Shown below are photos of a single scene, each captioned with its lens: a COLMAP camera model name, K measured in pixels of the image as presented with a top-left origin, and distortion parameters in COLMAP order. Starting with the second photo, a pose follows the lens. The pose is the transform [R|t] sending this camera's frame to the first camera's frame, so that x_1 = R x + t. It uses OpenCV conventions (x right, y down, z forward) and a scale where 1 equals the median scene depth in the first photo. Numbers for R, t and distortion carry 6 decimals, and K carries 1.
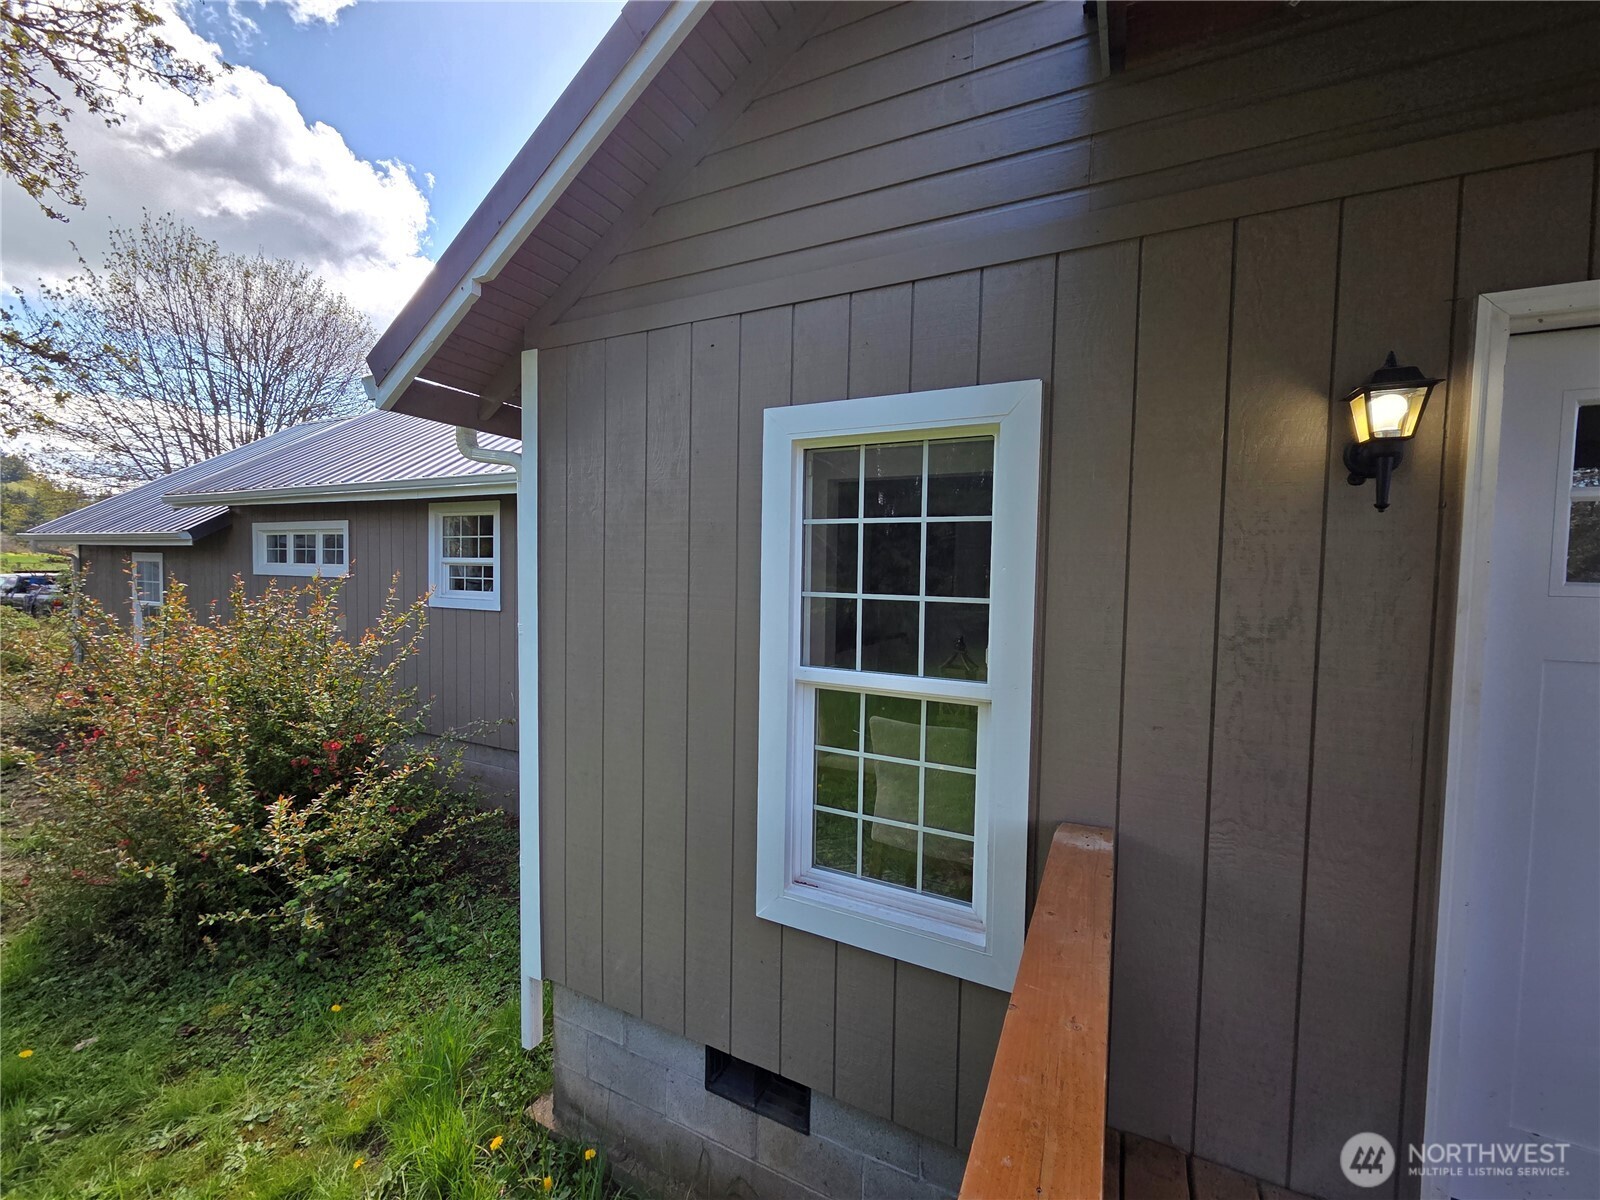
lens RADIAL K [[646.4, 0, 807.3], [0, 646.4, 598.1], [0, 0, 1]] dist [-0.000523, 0.000279]
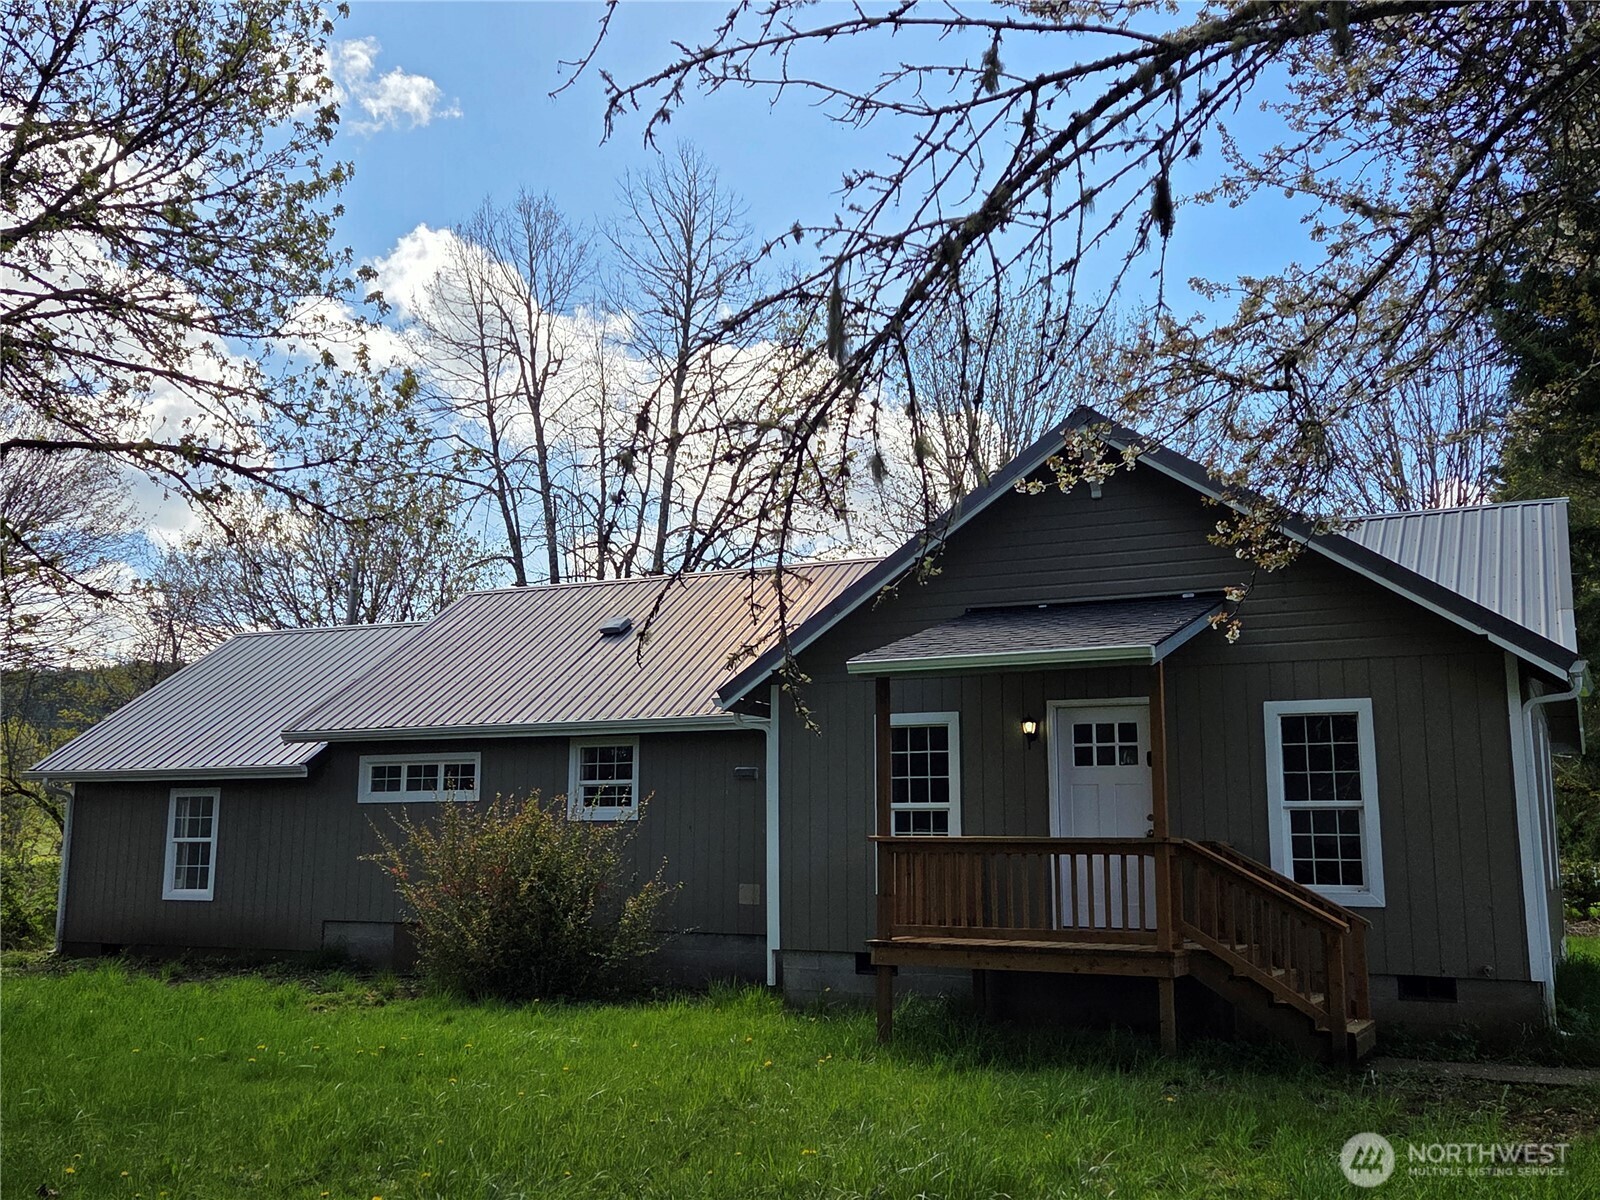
lens RADIAL K [[1574.6, 0, 800.0], [0, 1574.6, 600.0], [0, 0, 1]] dist [0.058336, -0.000156]
pose [[0.999880, -0.014997, 0.003864, -0.133379], [0.015464, 0.980459, -0.196117, 0.186432], [-0.000847, 0.196153, 0.980573, -1.924347]]
